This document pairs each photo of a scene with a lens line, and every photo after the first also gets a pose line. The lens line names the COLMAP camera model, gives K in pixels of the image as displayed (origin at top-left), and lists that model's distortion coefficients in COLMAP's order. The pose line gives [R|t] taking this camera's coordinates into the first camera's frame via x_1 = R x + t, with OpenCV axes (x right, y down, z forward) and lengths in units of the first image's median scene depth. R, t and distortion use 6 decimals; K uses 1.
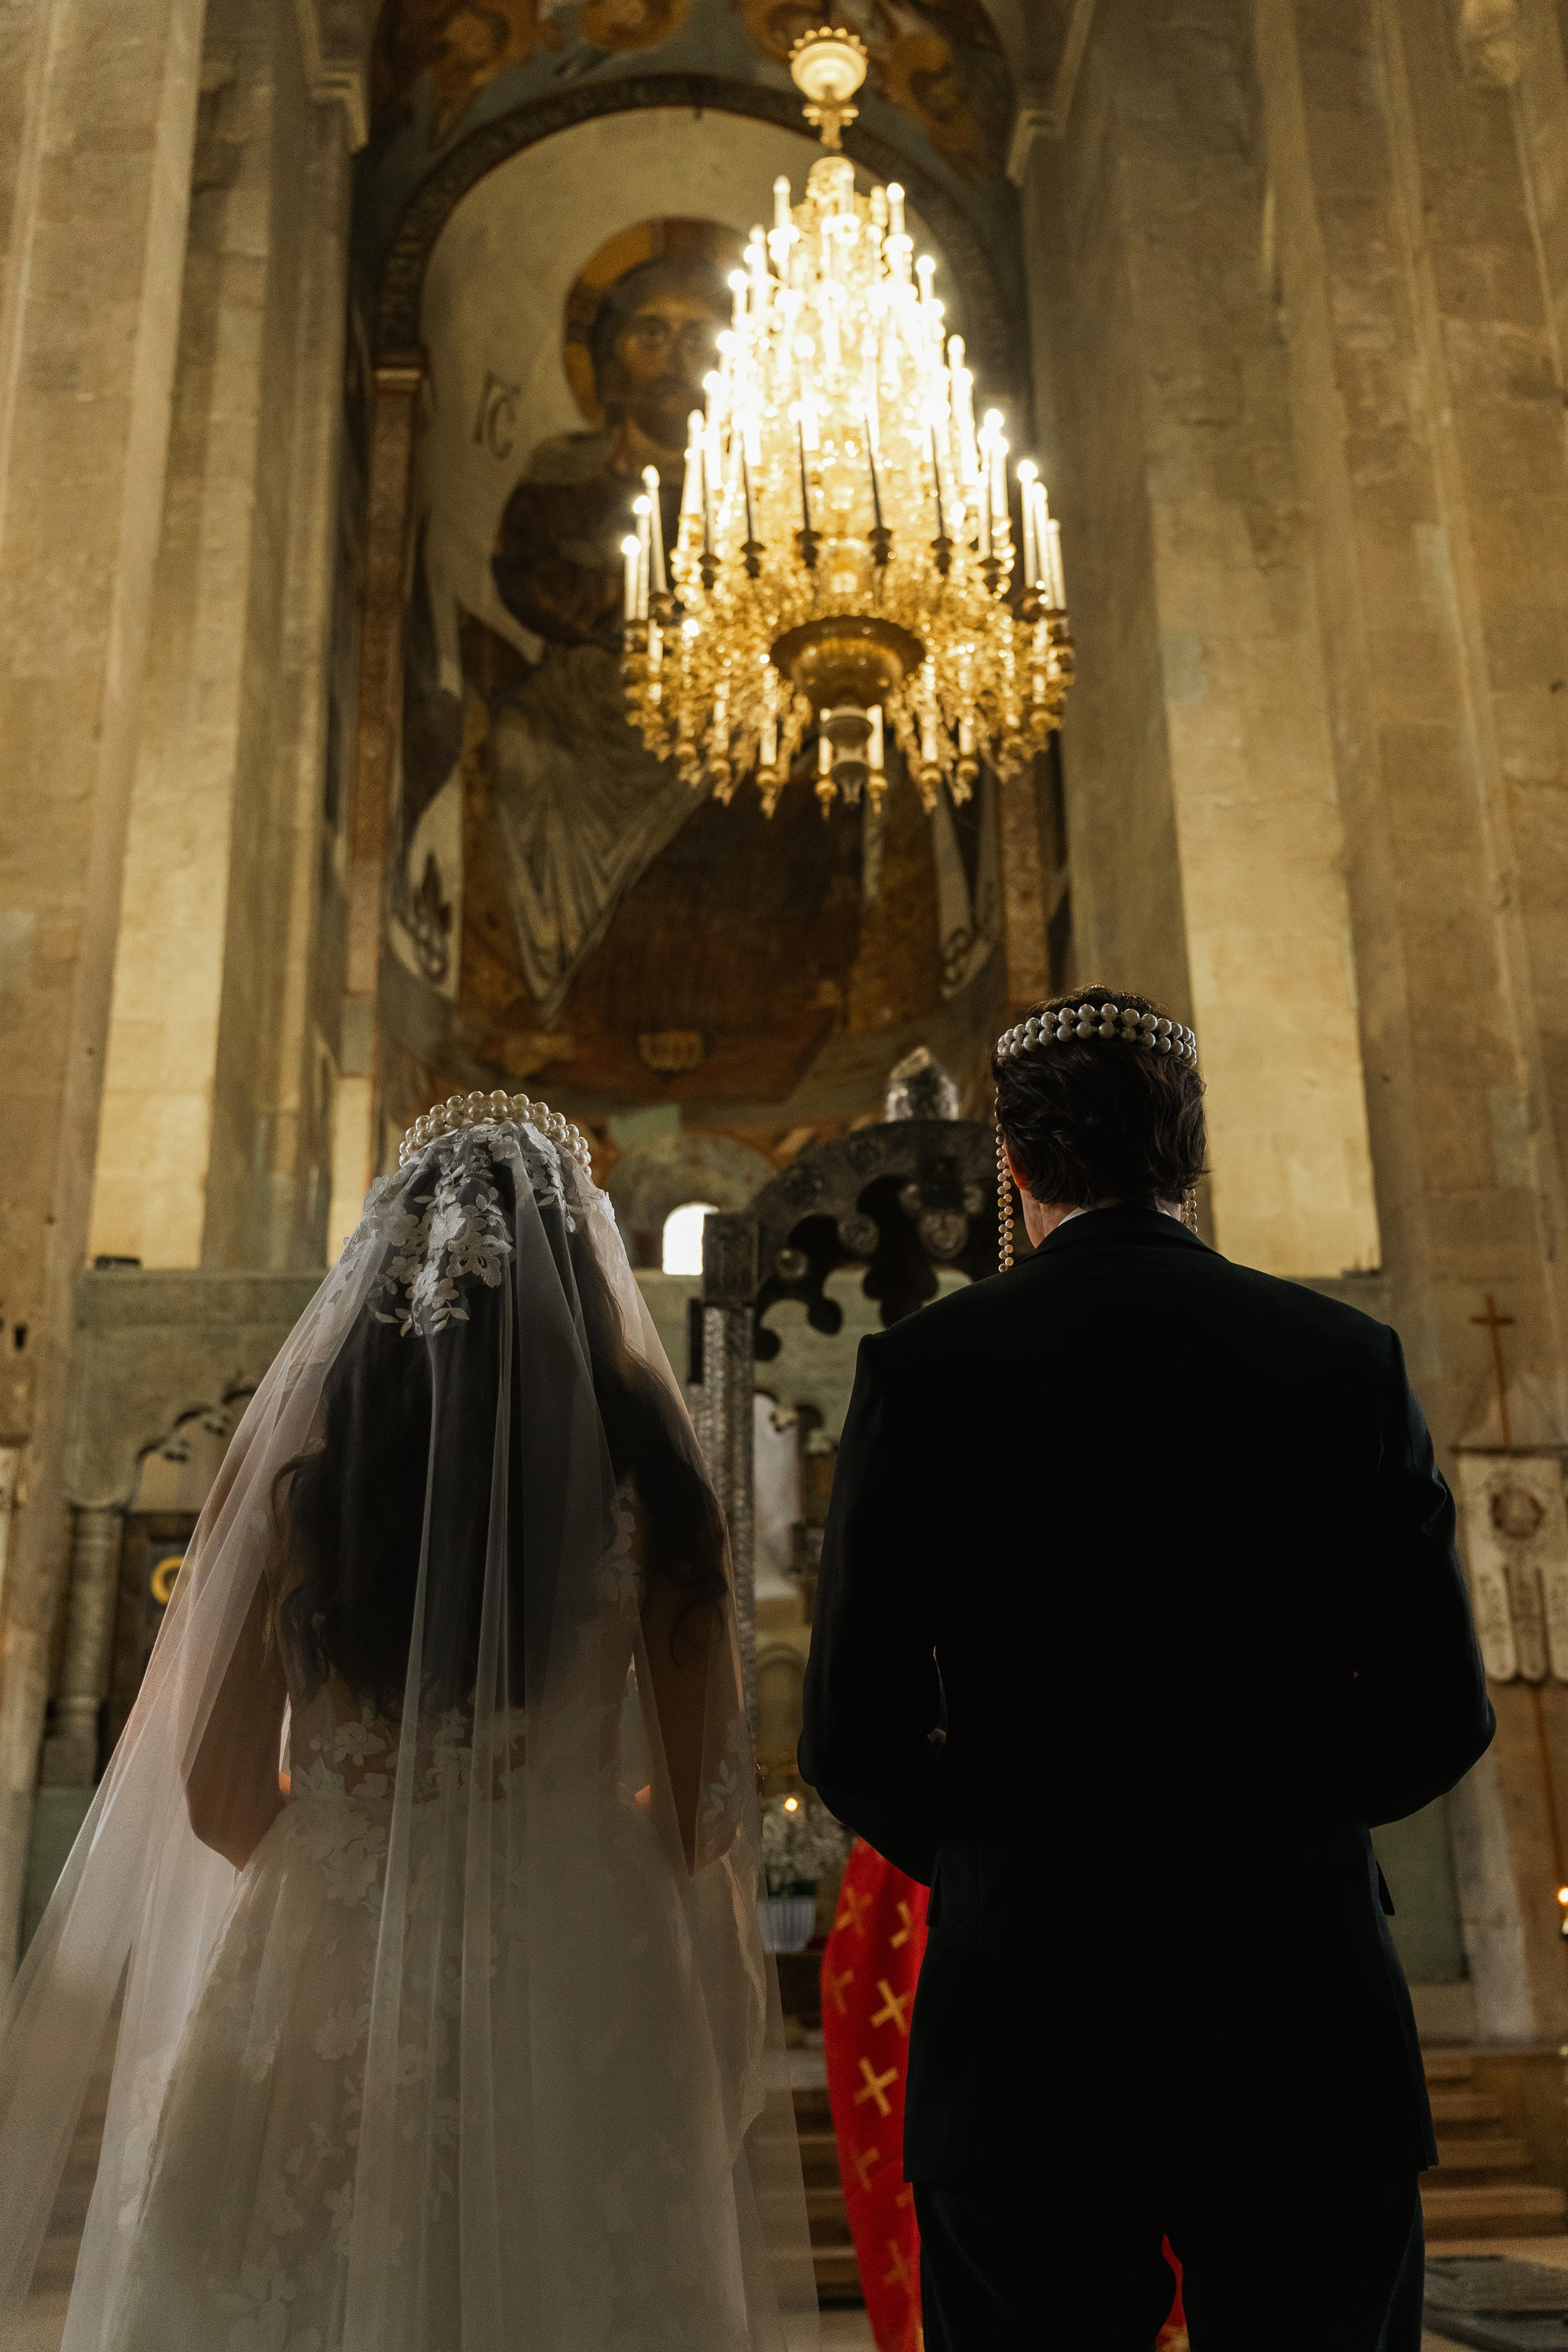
lens RADIAL K [[2288.6, 0, 852.0], [0, 2288.6, 1129.0], [0, 0, 1]] dist [-0.002775, 0.000000]
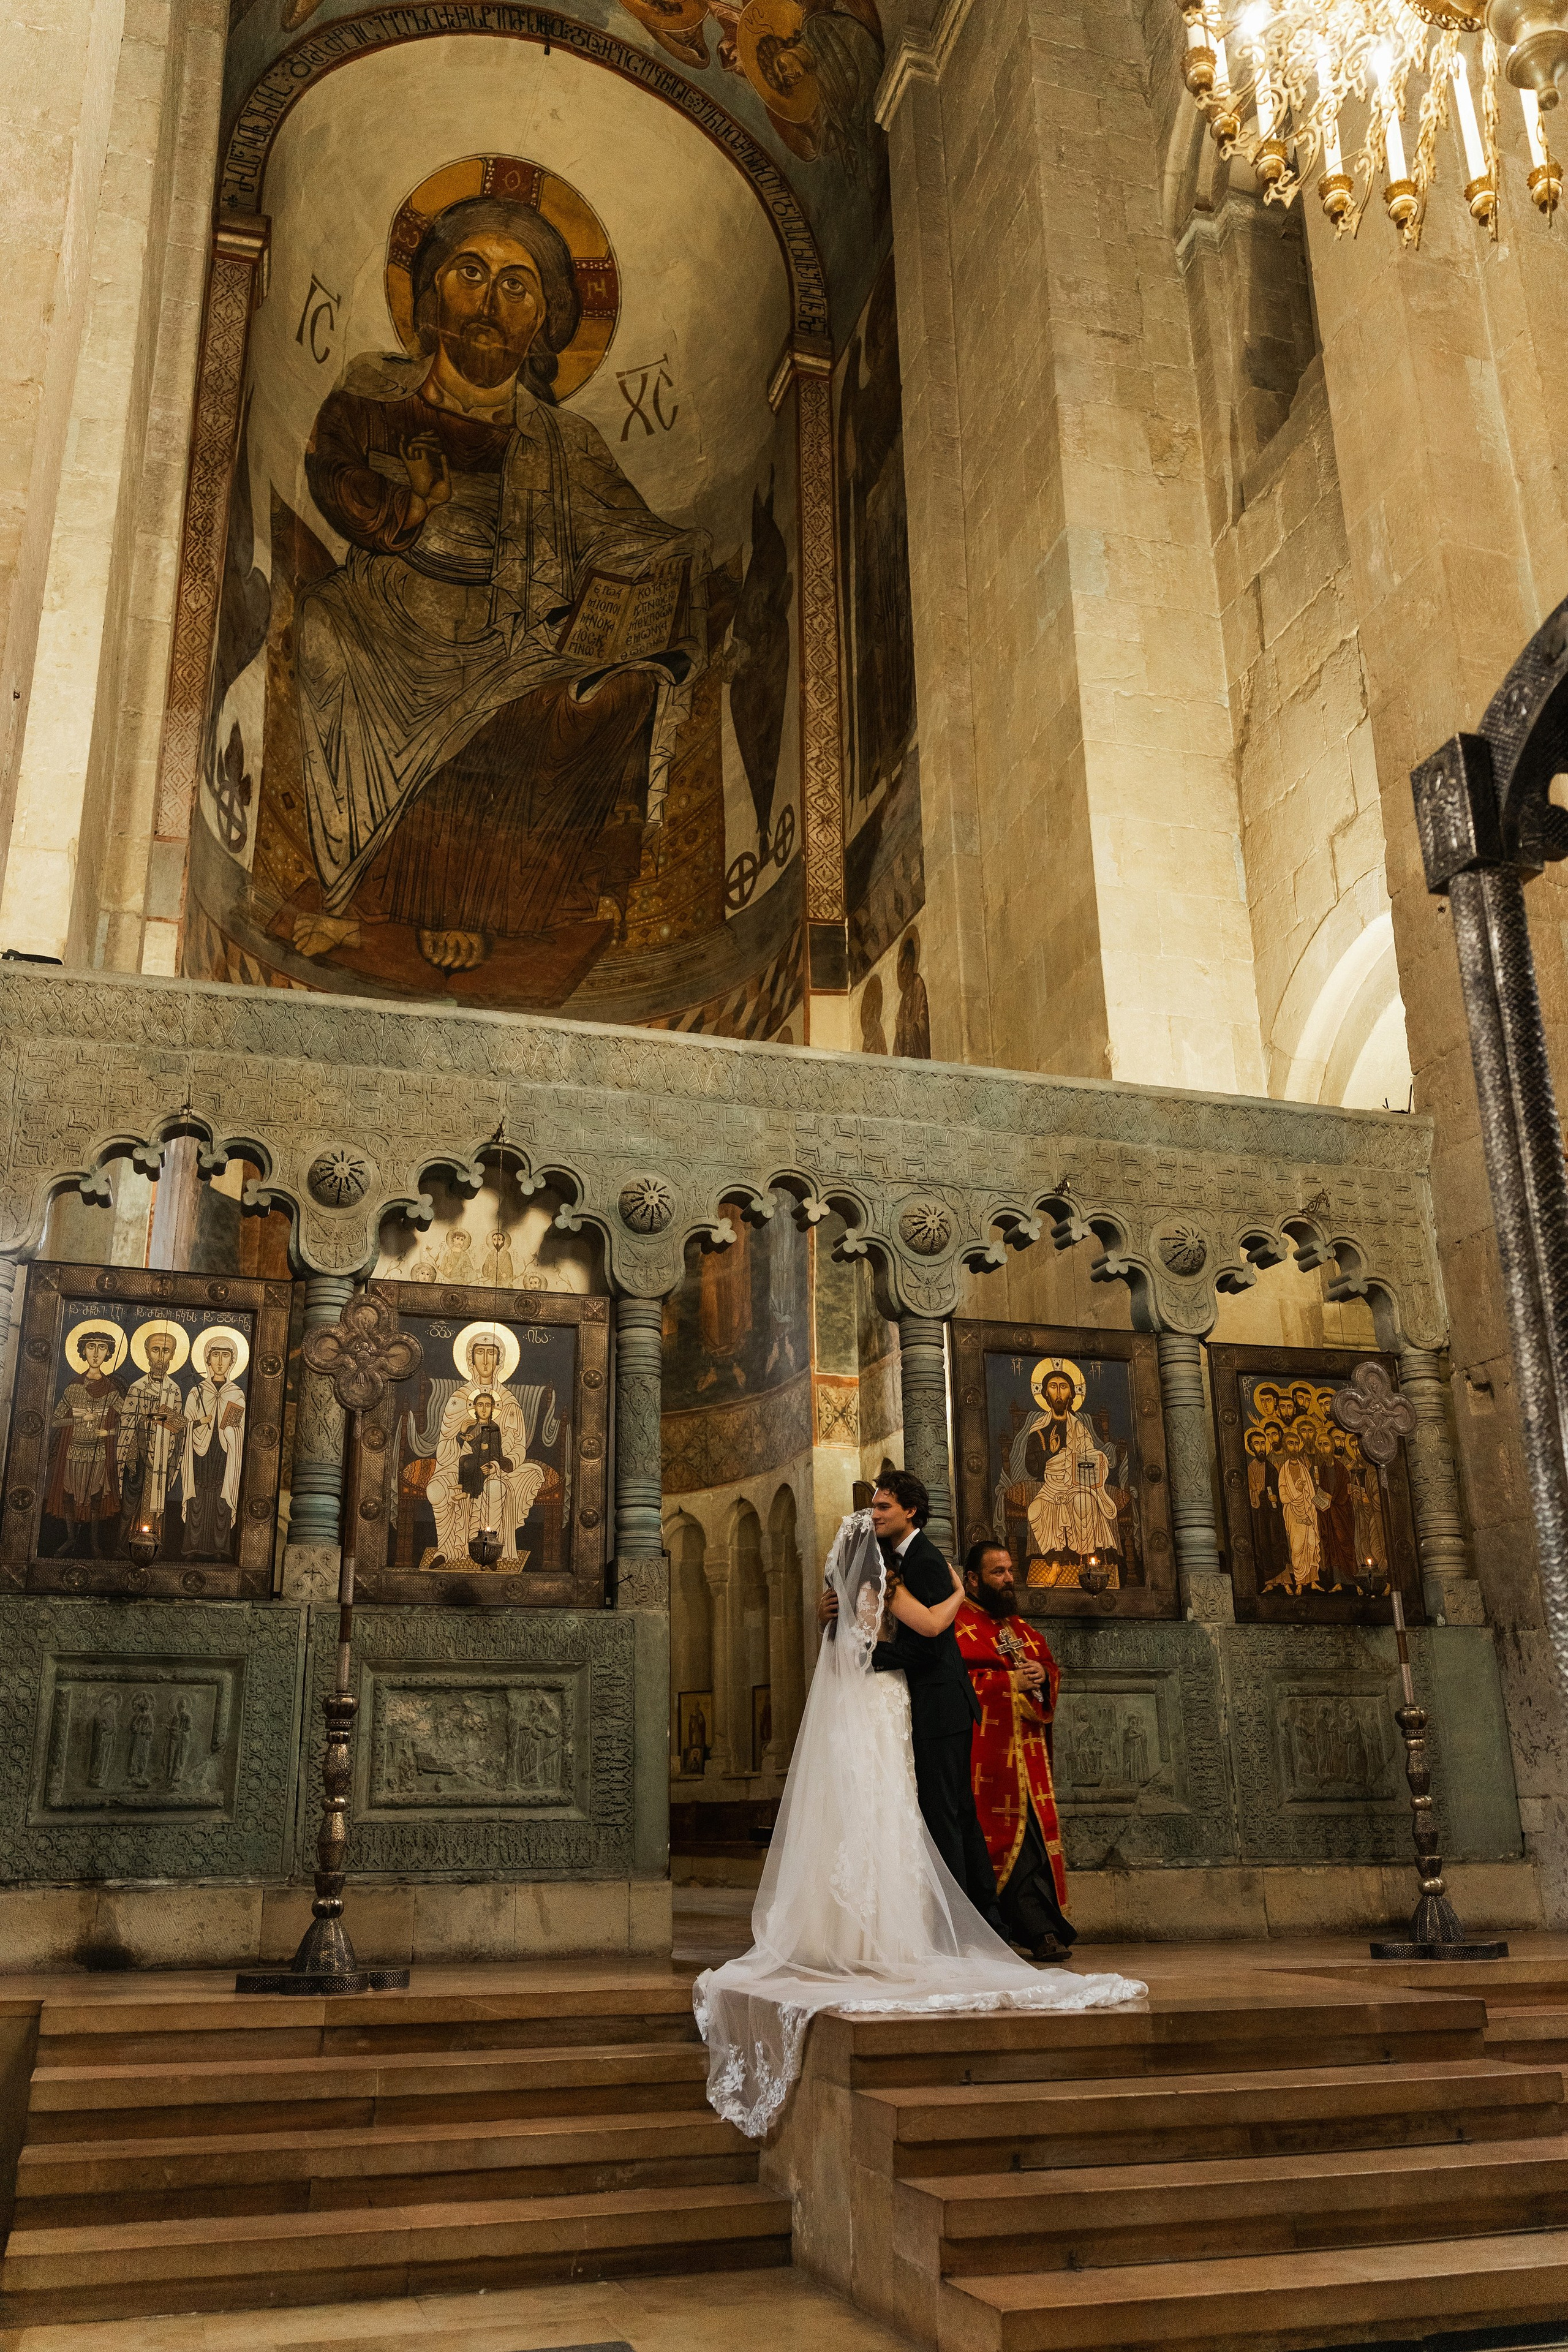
lens RADIAL K [[1874.6, 0, 770.9], [0, 1874.6, 1180.7], [0, 0, 1]] dist [-0.004013, -0.000796]
pose [[0.981698, 0.074841, 0.175121, -0.118052], [-0.078483, 0.996818, 0.013953, 0.071930], [-0.173519, -0.027442, 0.984448, 0.202308]]
